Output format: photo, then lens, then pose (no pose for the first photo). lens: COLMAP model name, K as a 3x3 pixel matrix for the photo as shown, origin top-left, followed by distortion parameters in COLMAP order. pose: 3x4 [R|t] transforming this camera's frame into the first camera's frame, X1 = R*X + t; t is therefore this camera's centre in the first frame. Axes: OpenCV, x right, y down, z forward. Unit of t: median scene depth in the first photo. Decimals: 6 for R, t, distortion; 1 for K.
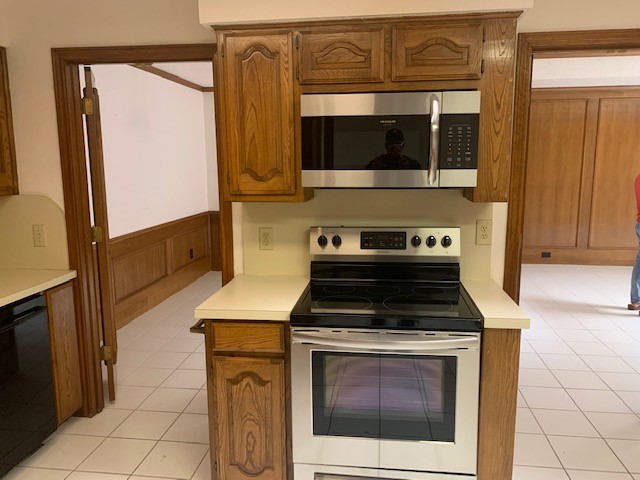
lens RADIAL K [[487.7, 0, 332.2], [0, 487.7, 235.4], [0, 0, 1]] dist [0.050602, -0.068286]
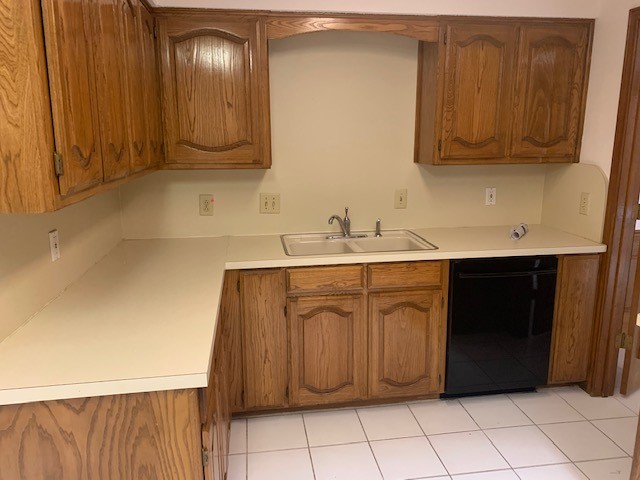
lens RADIAL K [[487.7, 0, 316.4], [0, 487.7, 234.9], [0, 0, 1]] dist [0.050602, -0.068286]
pose [[0.260980, 0.199841, -0.944433, 0.299464], [-0.144823, 0.975371, 0.166368, -0.032817], [0.954419, 0.093357, 0.283493, 0.235192]]
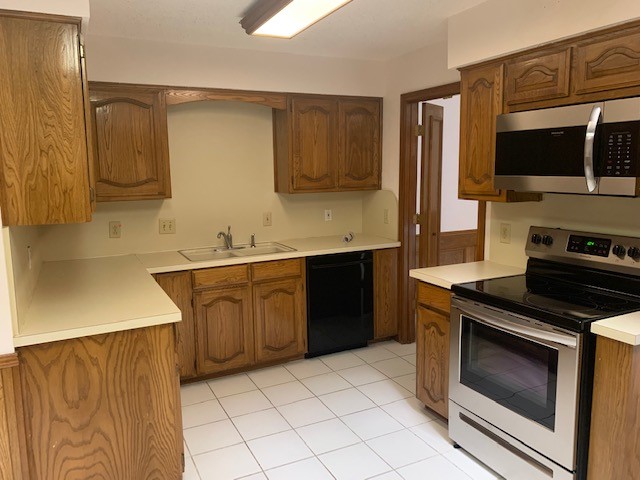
lens RADIAL K [[487.7, 0, 314.8], [0, 487.7, 235.8], [0, 0, 1]] dist [0.050602, -0.068286]
pose [[0.547220, 0.113717, -0.829228, 0.716371], [-0.116189, 0.991456, 0.059290, -0.004525], [0.828885, 0.063903, 0.555758, -0.051244]]
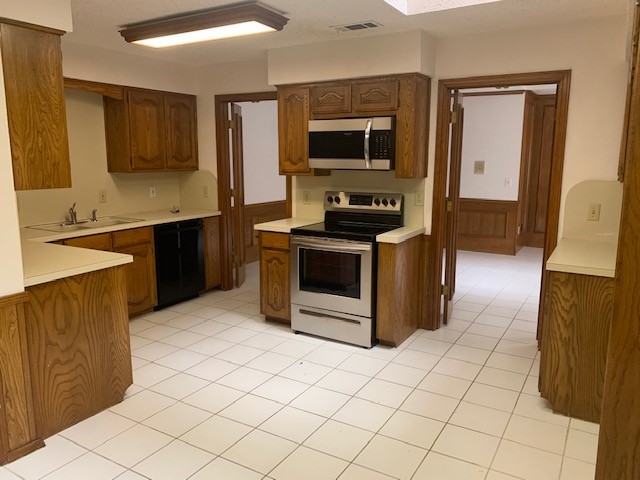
lens RADIAL K [[487.7, 0, 320.9], [0, 487.7, 242.3], [0, 0, 1]] dist [0.050602, -0.068286]
pose [[0.914121, 0.081446, -0.397176, 0.764678], [-0.071786, 0.996651, 0.039155, 0.115493], [0.399035, -0.007280, 0.916907, -0.750220]]
